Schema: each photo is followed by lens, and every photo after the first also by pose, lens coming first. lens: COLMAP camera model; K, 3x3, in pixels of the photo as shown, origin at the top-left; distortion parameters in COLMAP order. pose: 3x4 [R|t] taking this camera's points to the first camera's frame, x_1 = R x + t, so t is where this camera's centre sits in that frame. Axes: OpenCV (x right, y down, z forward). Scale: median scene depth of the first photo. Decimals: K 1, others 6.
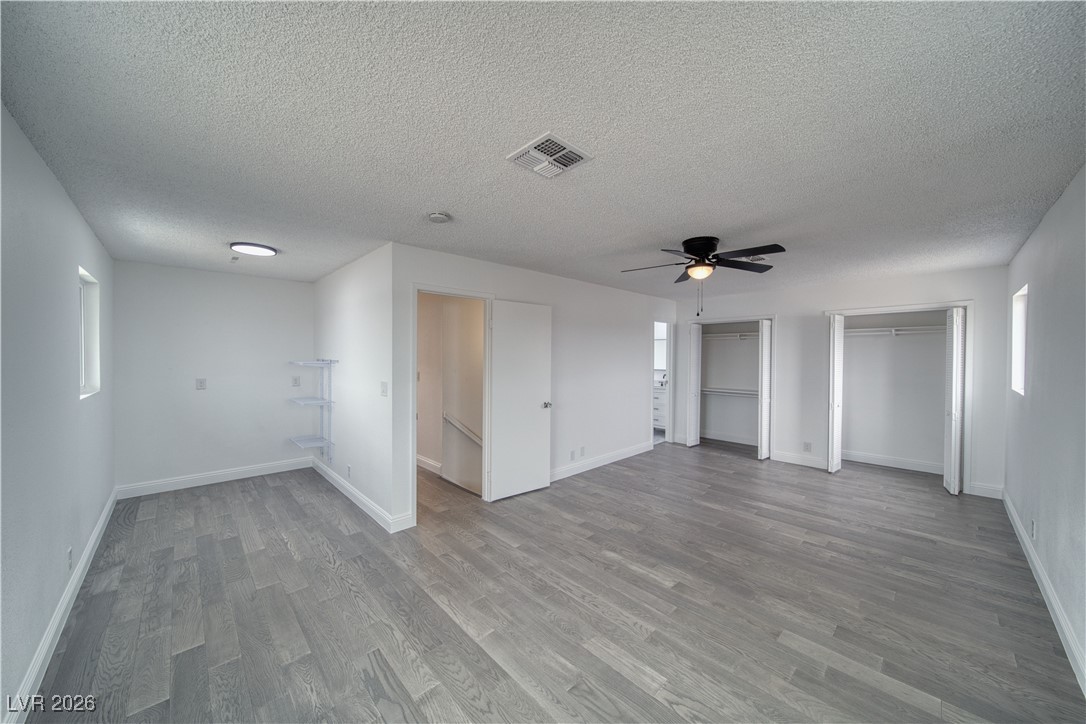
lens RADIAL K [[379.8, 0, 543.2], [0, 379.8, 360.4], [0, 0, 1]] dist [-0.003221, -0.000383]
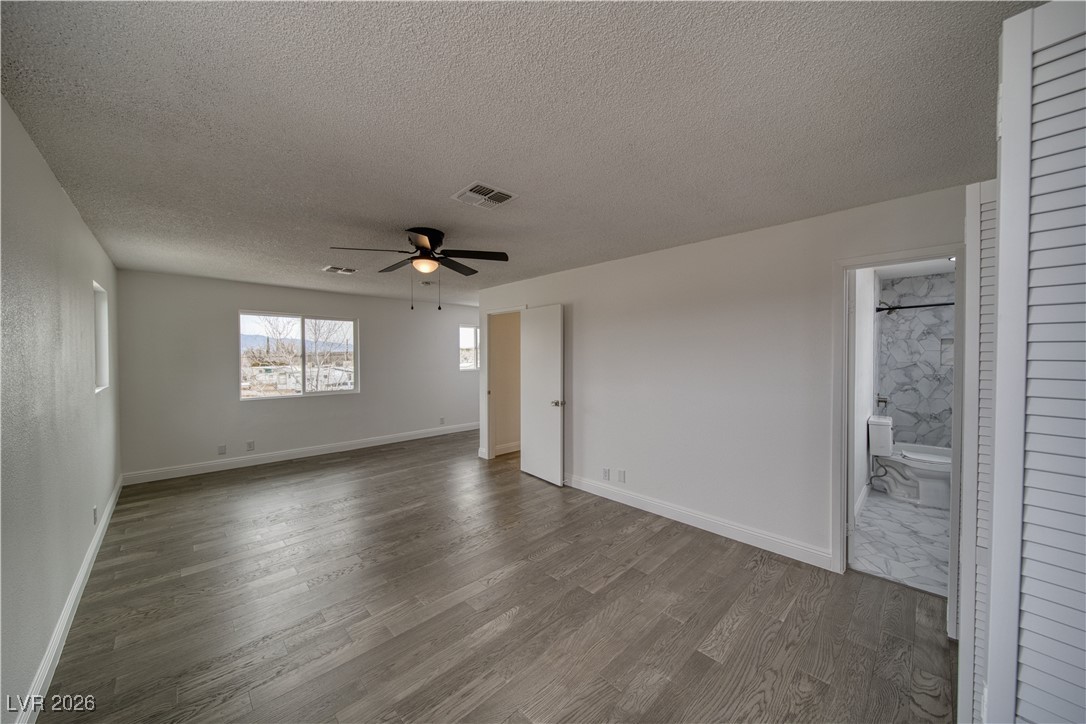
lens RADIAL K [[379.8, 0, 543.2], [0, 379.8, 360.4], [0, 0, 1]] dist [-0.003221, -0.000383]
pose [[0.011501, 0.010678, -0.999877, 1.210682], [-0.010145, 0.999893, 0.010562, -0.008189], [0.999882, 0.010022, 0.011609, 1.138938]]
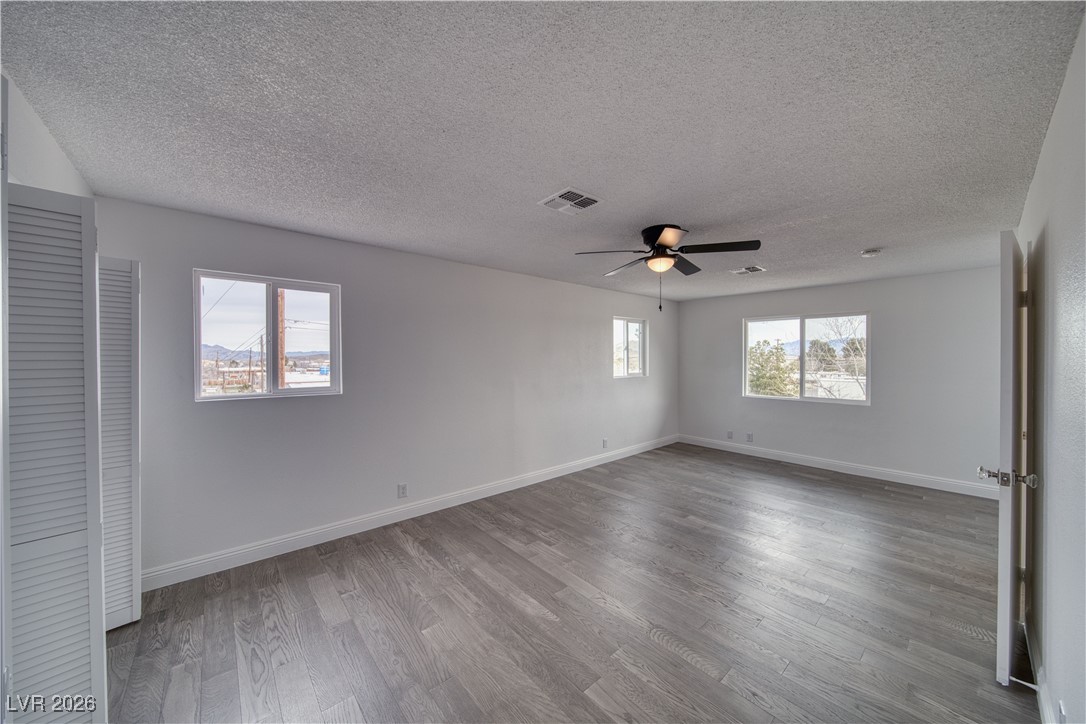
lens RADIAL K [[379.8, 0, 543.2], [0, 379.8, 360.4], [0, 0, 1]] dist [-0.003221, -0.000383]
pose [[-0.999030, -0.004755, 0.043784, 0.580644], [-0.003917, 0.999808, 0.019216, -0.016418], [-0.043867, 0.019026, -0.998856, 1.707763]]
